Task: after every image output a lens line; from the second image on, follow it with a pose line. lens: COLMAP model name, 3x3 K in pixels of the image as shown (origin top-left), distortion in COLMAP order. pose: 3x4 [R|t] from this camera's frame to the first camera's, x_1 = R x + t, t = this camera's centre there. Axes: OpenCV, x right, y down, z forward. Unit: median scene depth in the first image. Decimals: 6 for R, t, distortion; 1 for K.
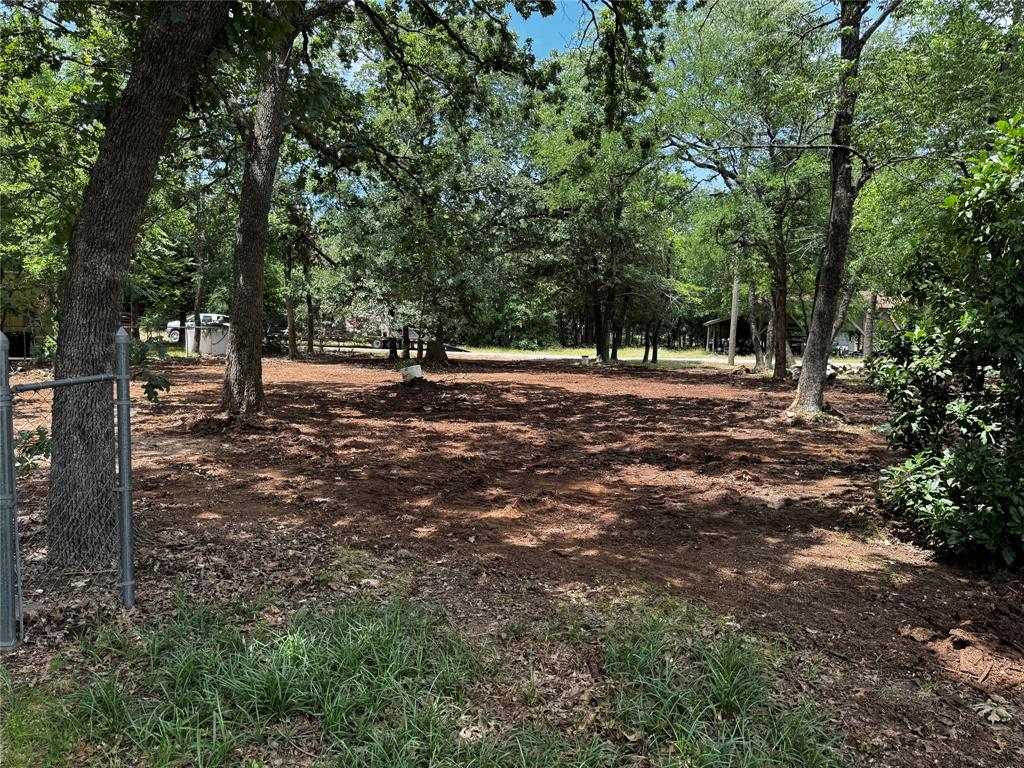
lens RADIAL K [[753.1, 0, 512.0], [0, 753.1, 384.0], [0, 0, 1]] dist [0.051364, -0.049675]
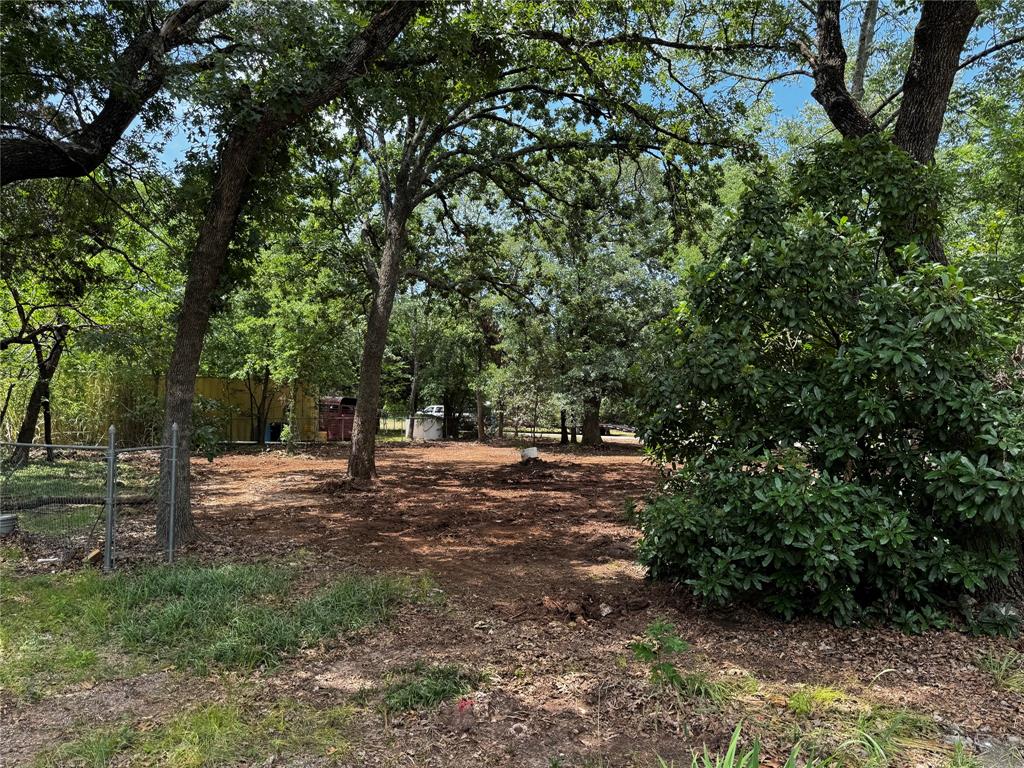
lens RADIAL K [[753.1, 0, 512.0], [0, 753.1, 384.0], [0, 0, 1]] dist [0.051364, -0.049675]
pose [[0.939822, -0.027091, -0.340588, 0.237715], [-0.011775, 0.993691, -0.111534, 0.009105], [0.341461, 0.108832, 0.933574, -0.140134]]
